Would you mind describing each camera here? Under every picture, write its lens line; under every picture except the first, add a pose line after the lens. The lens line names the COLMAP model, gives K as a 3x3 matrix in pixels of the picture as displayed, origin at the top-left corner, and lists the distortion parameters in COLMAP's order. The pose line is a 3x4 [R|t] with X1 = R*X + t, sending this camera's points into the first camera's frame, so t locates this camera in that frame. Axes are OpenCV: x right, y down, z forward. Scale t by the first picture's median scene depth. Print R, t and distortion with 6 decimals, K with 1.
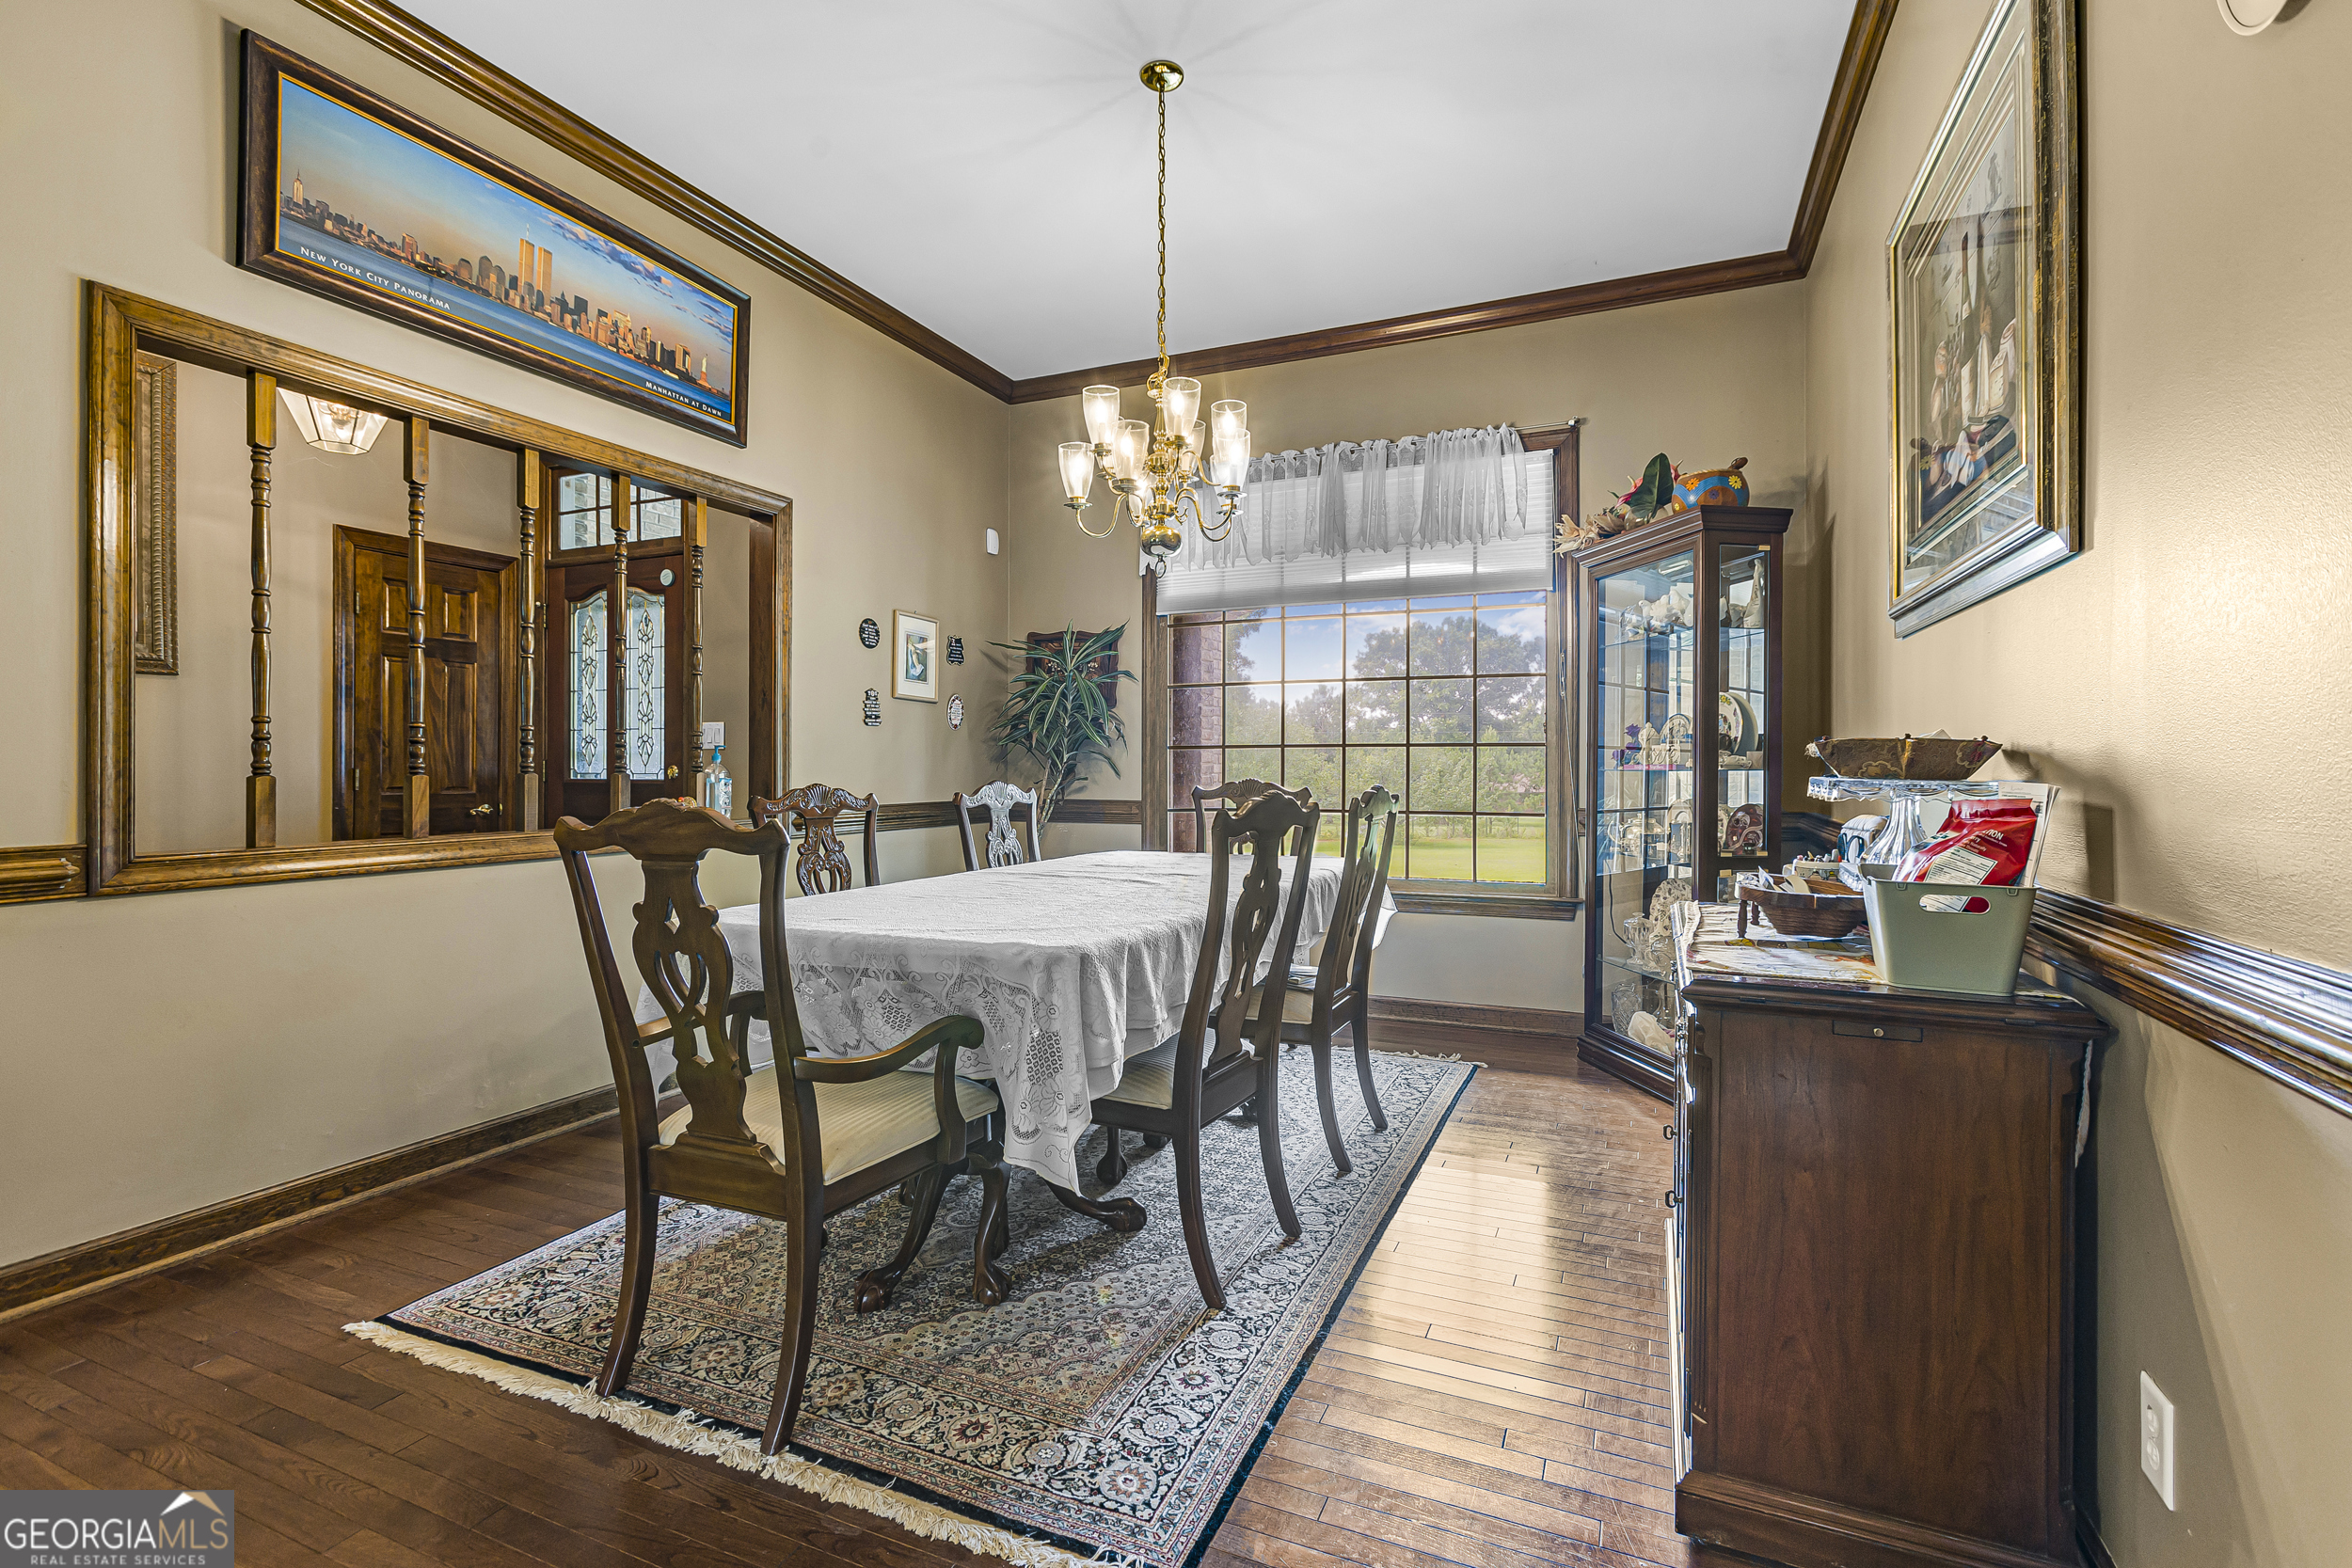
lens RADIAL K [[1082.6, 0, 1172.0], [0, 1082.6, 771.4], [0, 0, 1]] dist [0.000001, 0.000208]
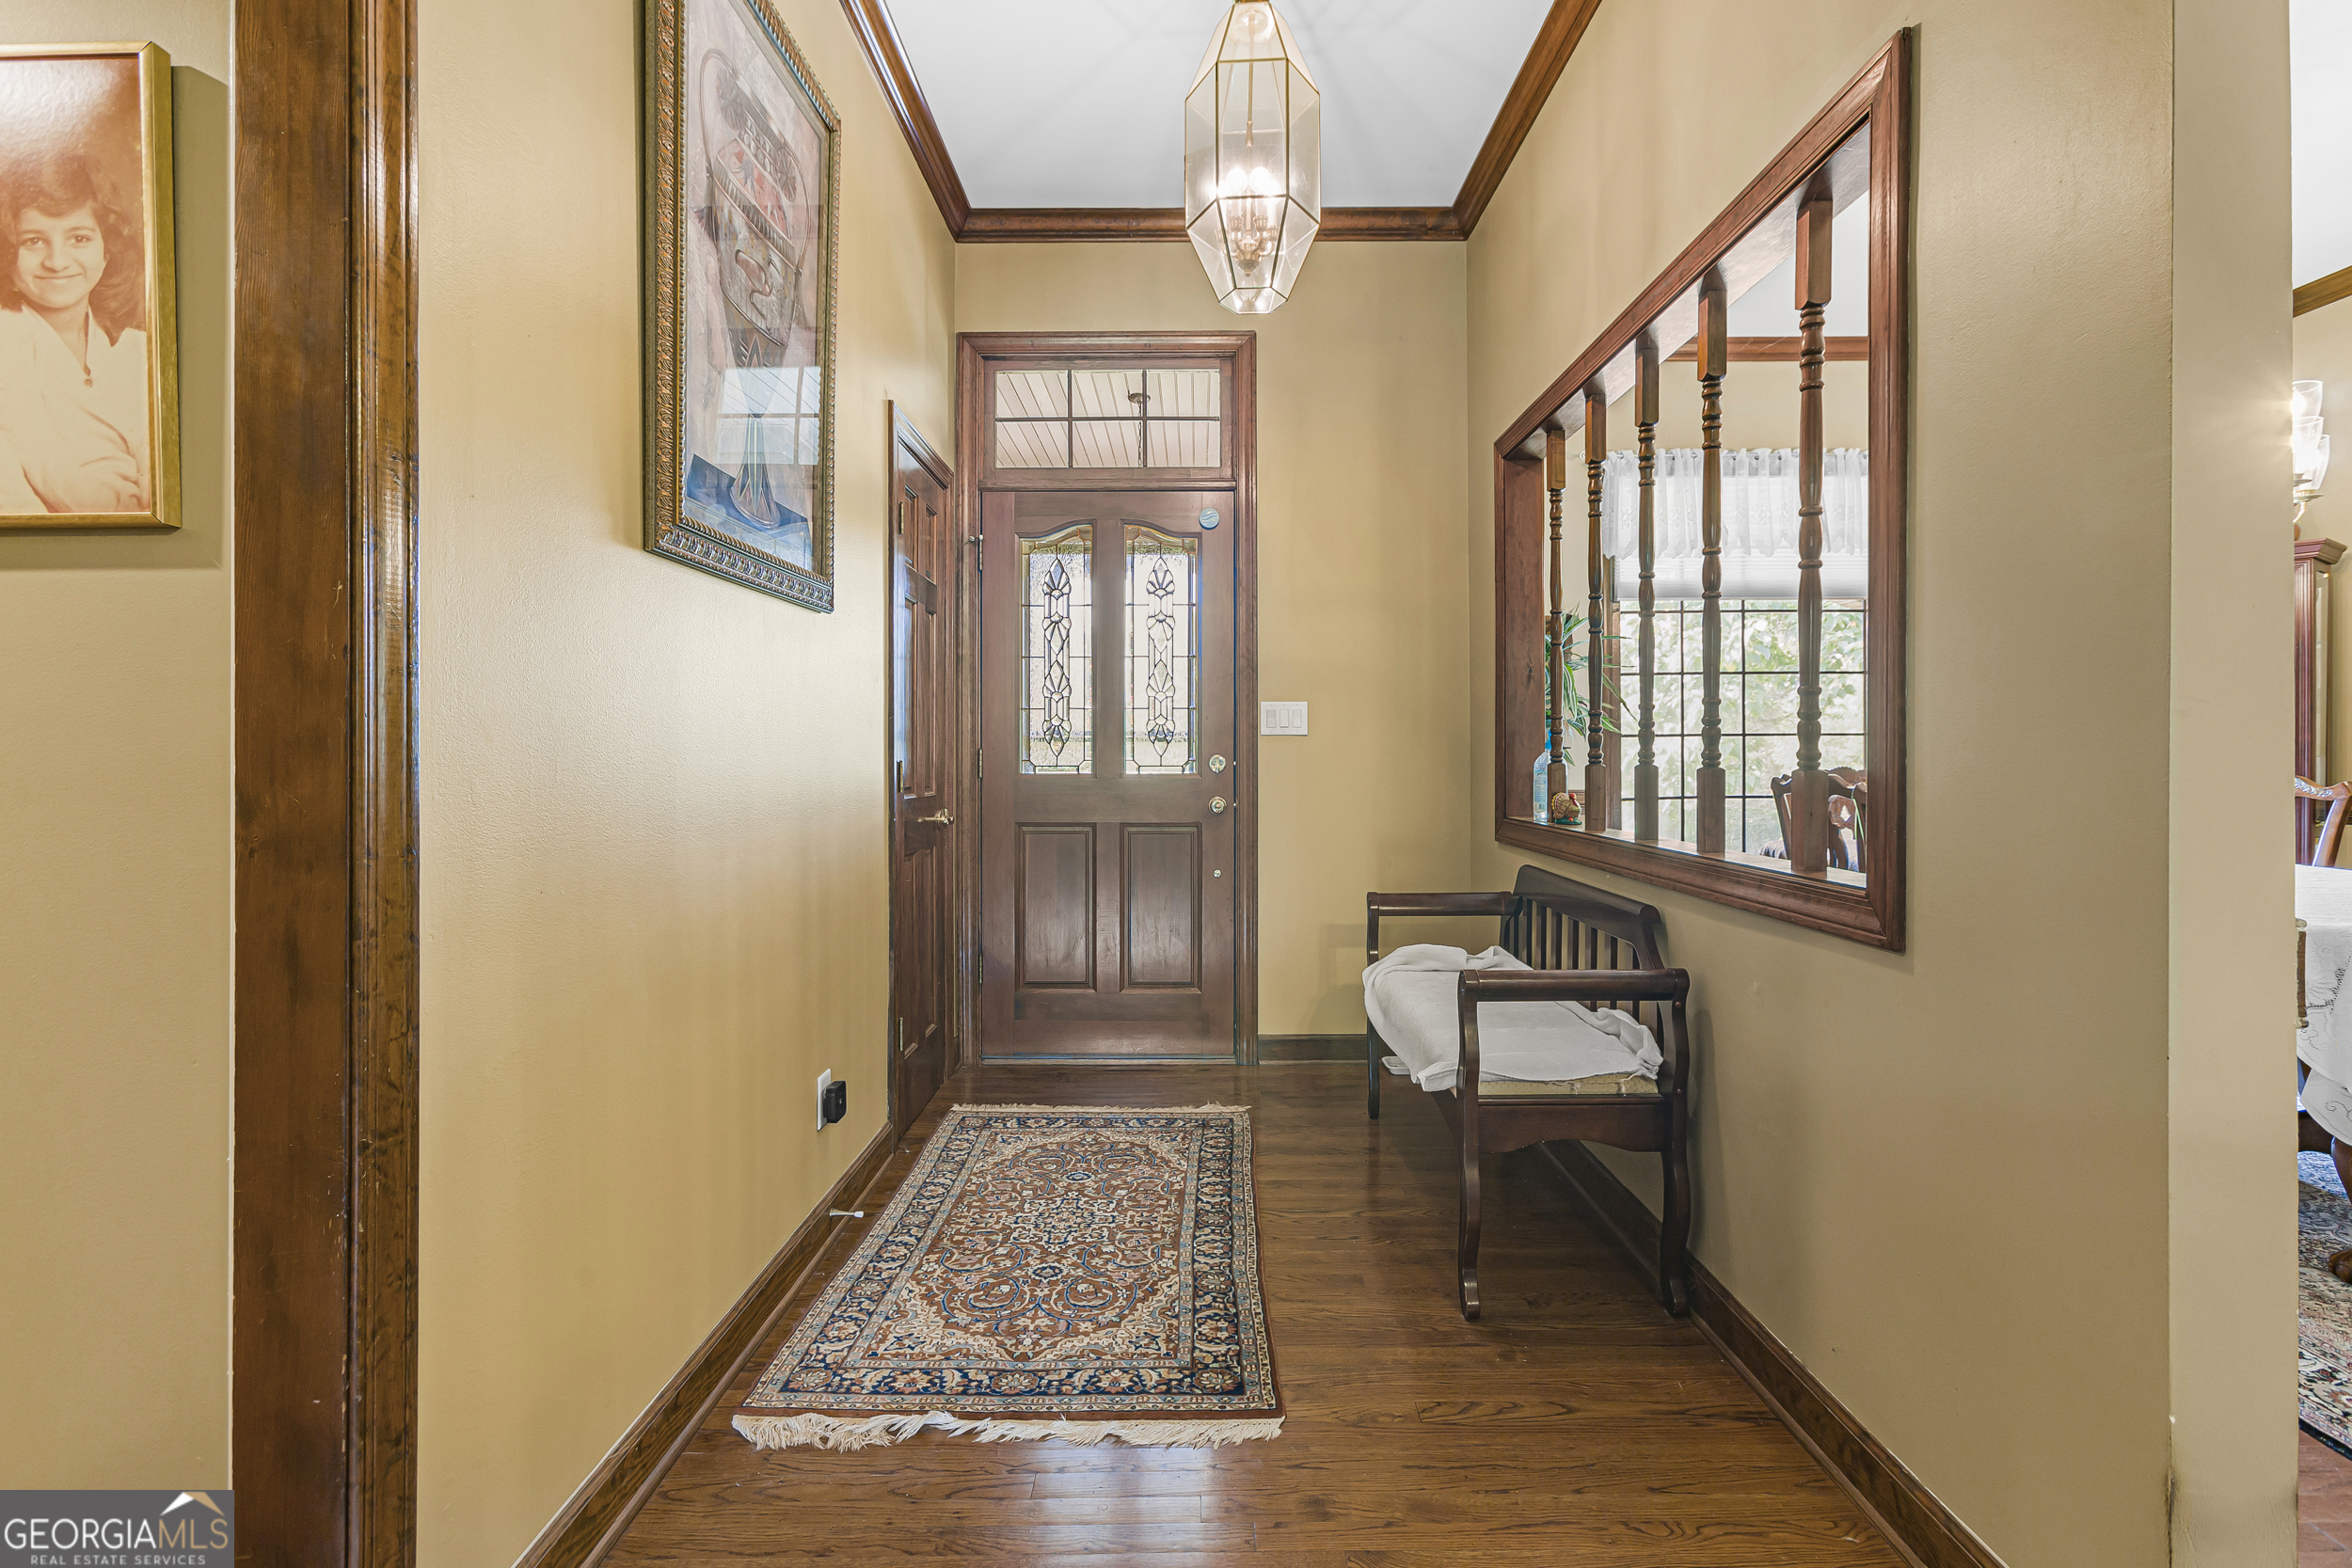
lens RADIAL K [[1082.6, 0, 1178.5], [0, 1082.6, 762.1], [0, 0, 1]] dist [0.000001, 0.000208]
pose [[0.917787, 0.000182, 0.397073, -0.765518], [0.000851, 0.999997, -0.002425, 0.001201], [-0.397072, 0.002563, 0.917784, 0.265378]]
